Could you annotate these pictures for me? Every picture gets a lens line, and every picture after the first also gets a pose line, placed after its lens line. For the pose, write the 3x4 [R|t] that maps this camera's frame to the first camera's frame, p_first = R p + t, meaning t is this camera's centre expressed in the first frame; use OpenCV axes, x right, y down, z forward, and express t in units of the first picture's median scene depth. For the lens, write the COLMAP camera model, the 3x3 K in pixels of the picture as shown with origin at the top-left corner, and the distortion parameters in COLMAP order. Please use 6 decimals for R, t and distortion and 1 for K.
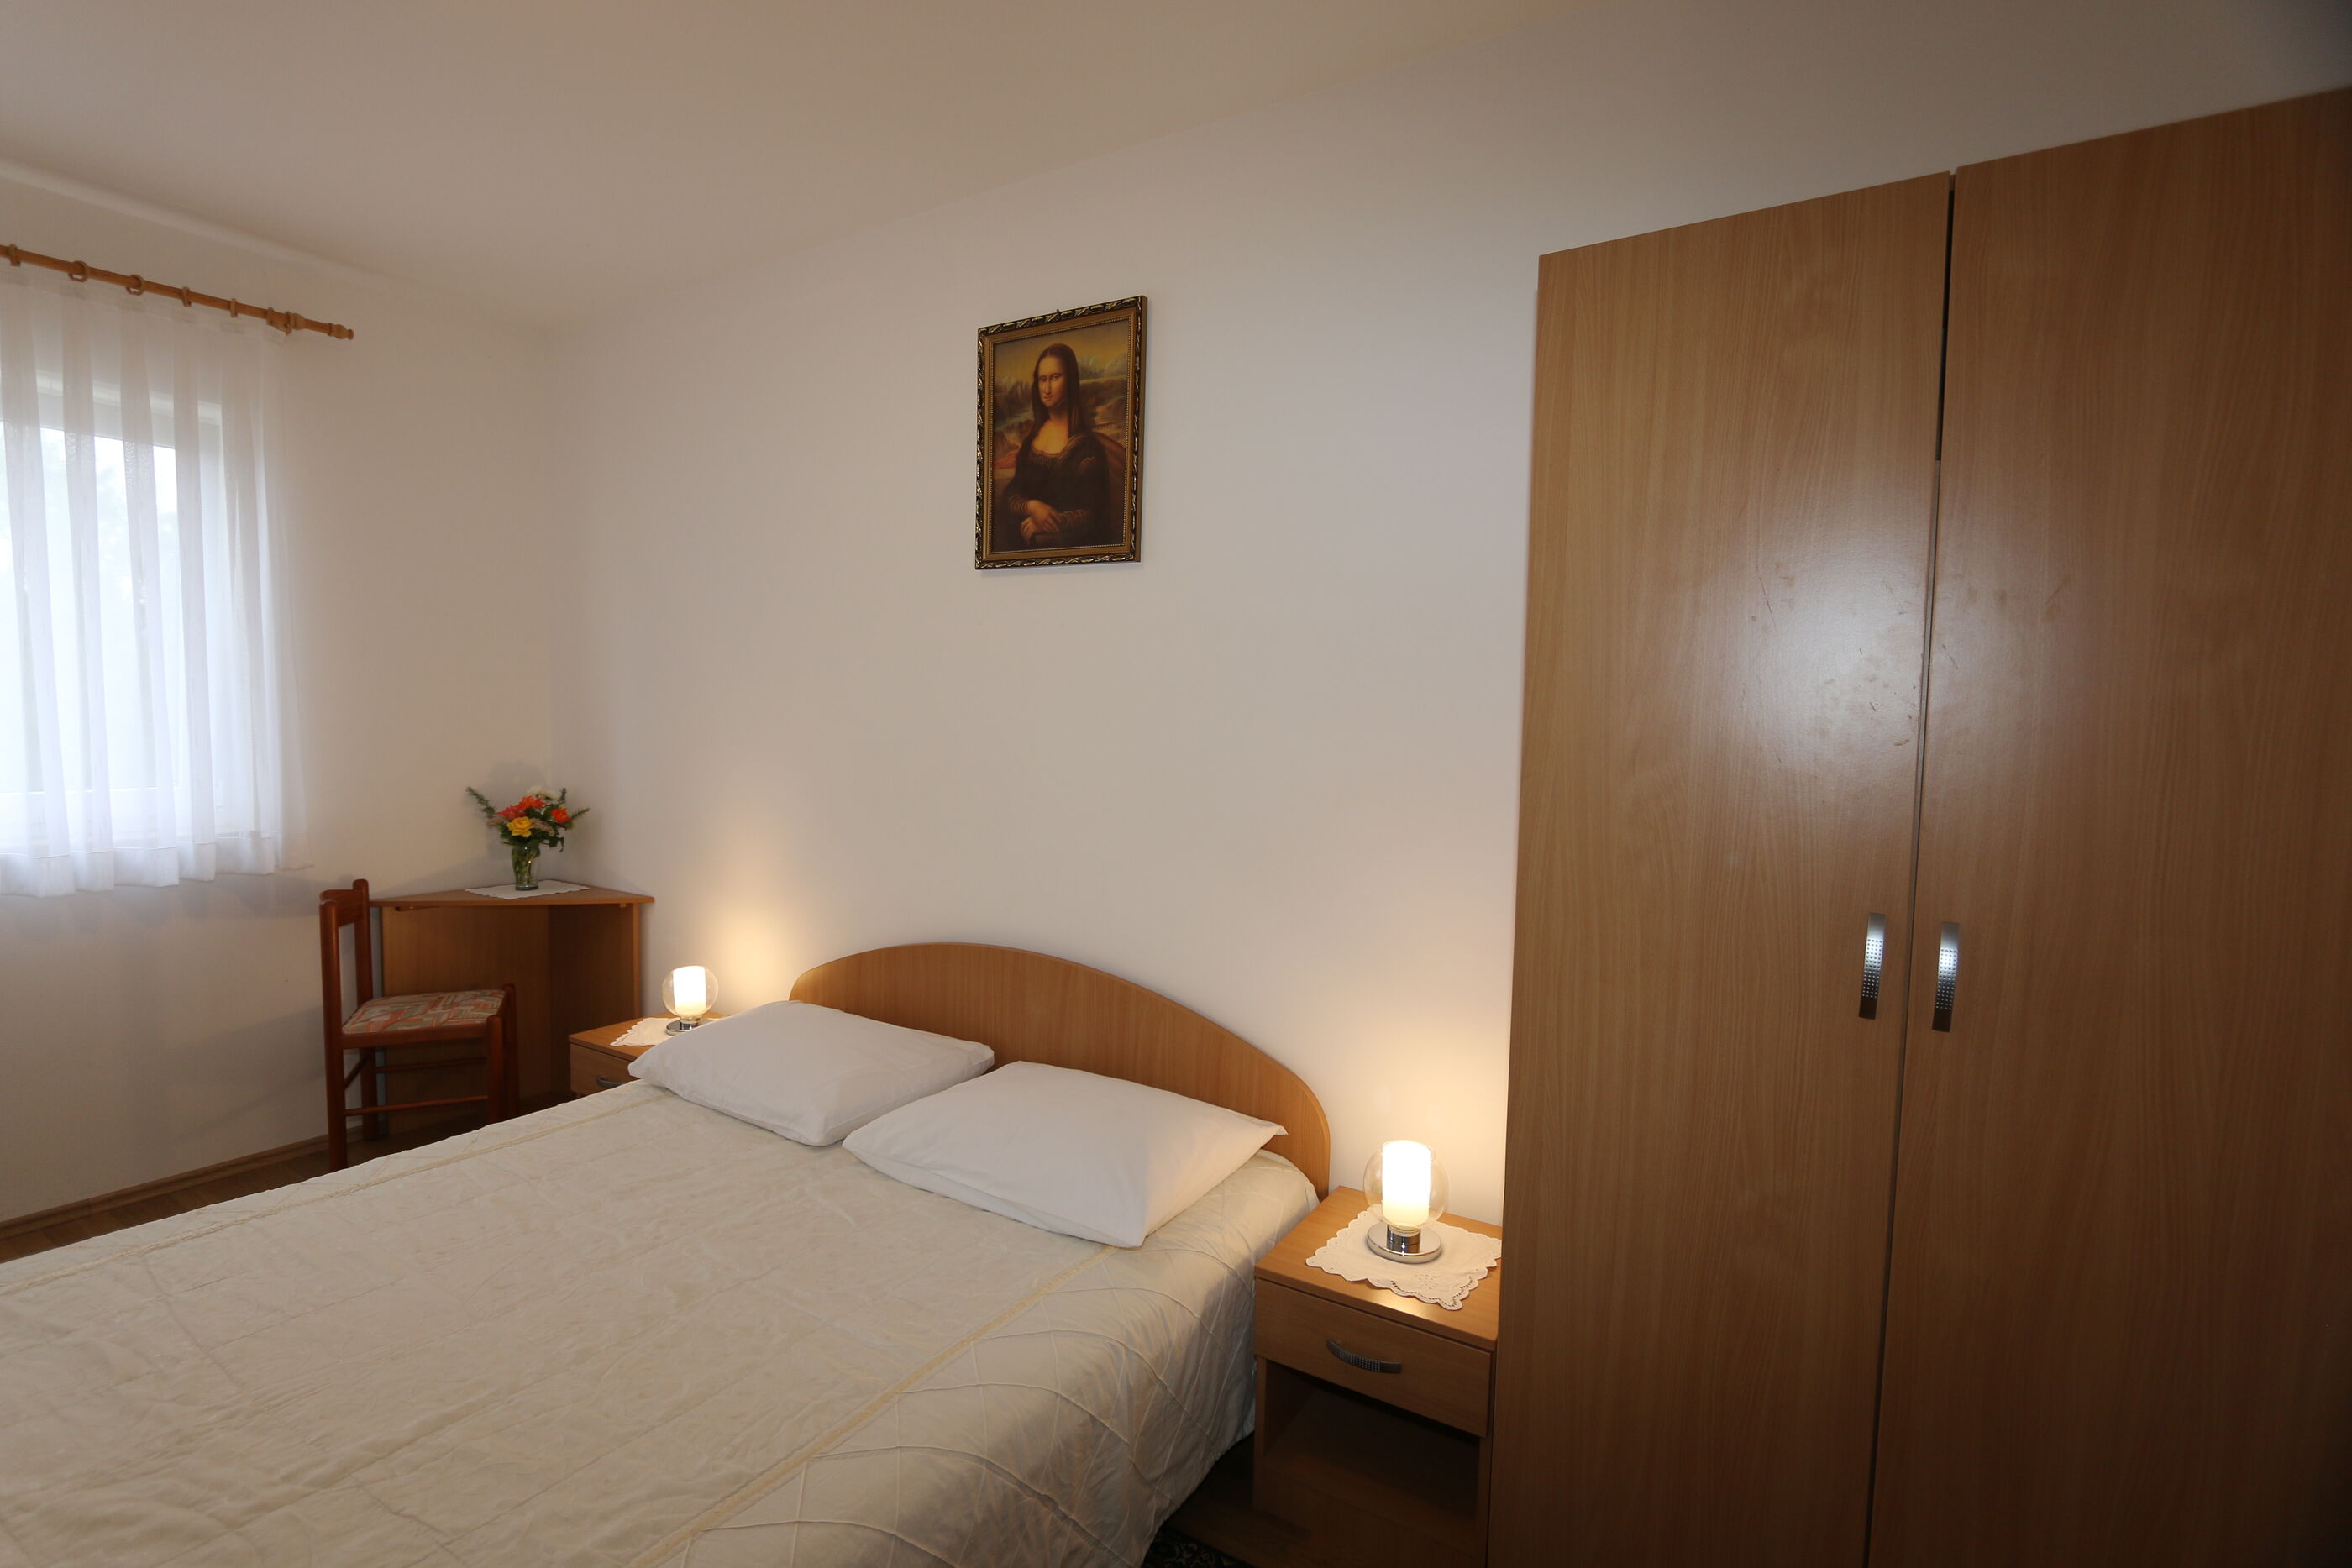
lens RADIAL K [[1082.6, 0, 1176.0], [0, 1082.6, 784.0], [0, 0, 1]] dist [0.000389, 0.000092]
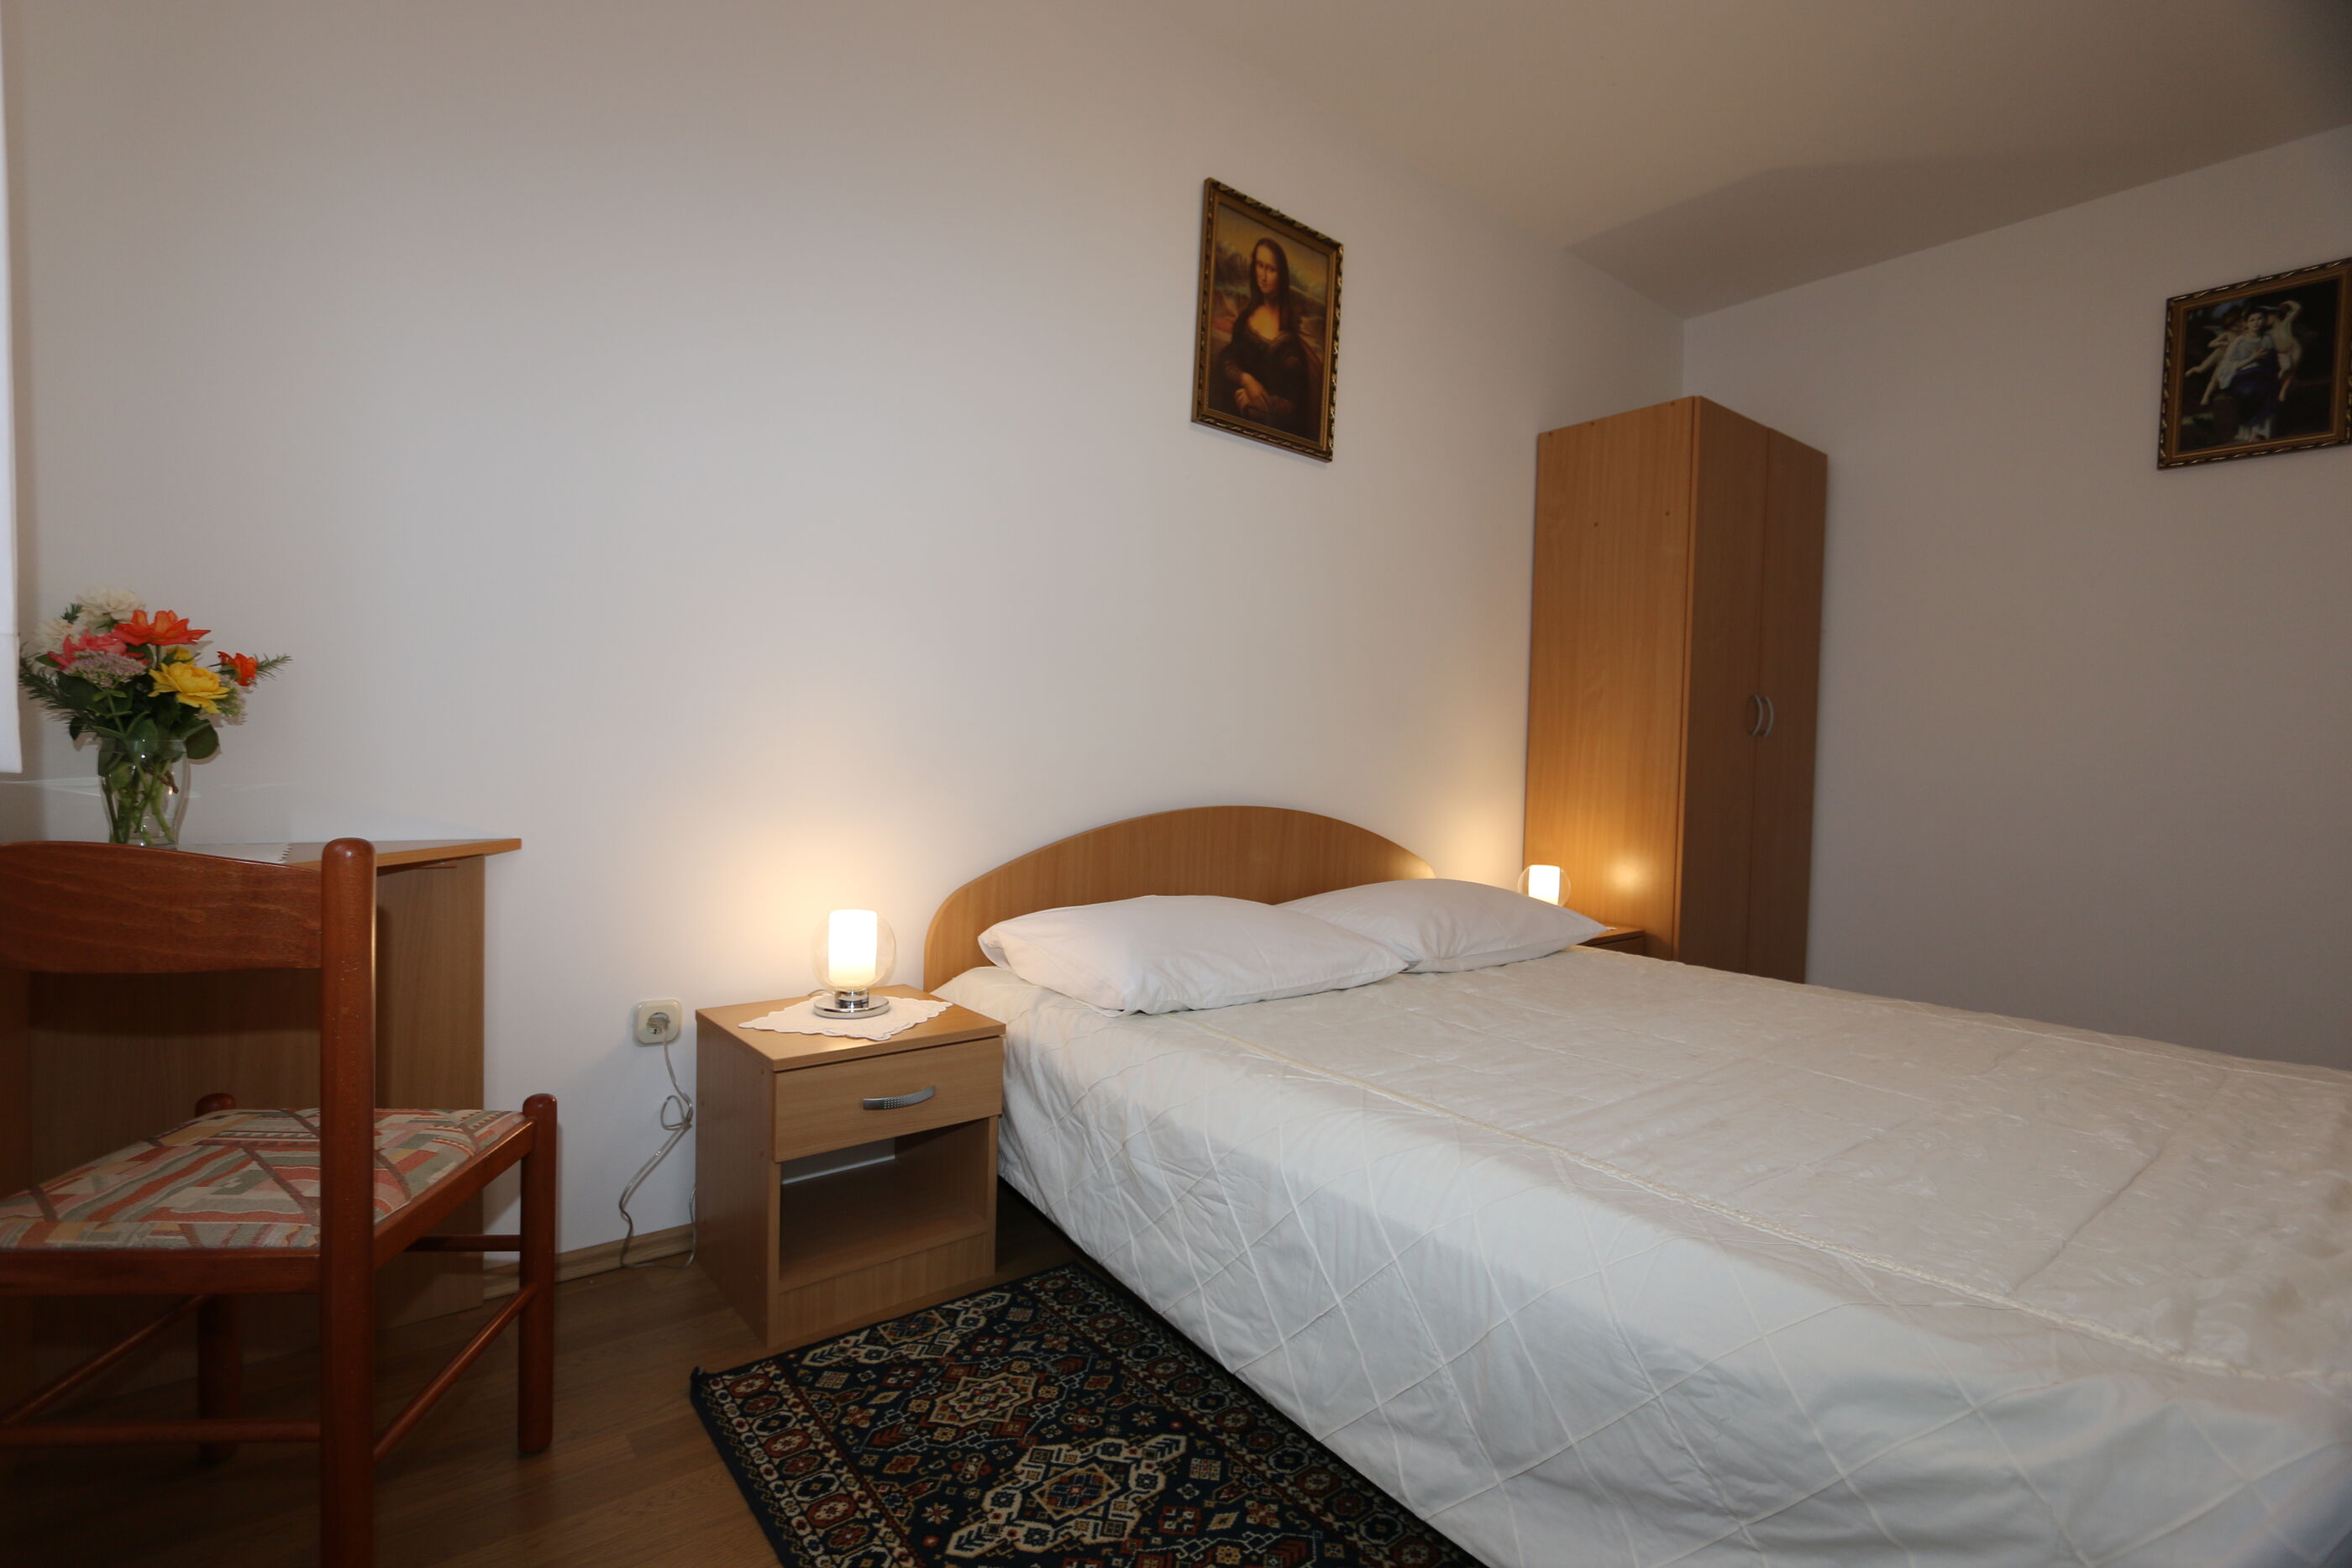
lens RADIAL K [[1082.6, 0, 1176.0], [0, 1082.6, 784.0], [0, 0, 1]] dist [0.000389, 0.000092]
pose [[0.325086, -0.031972, 0.945144, -1.165350], [0.042367, 0.998917, 0.019219, 0.112082], [-0.944735, 0.033796, 0.326089, 0.742872]]
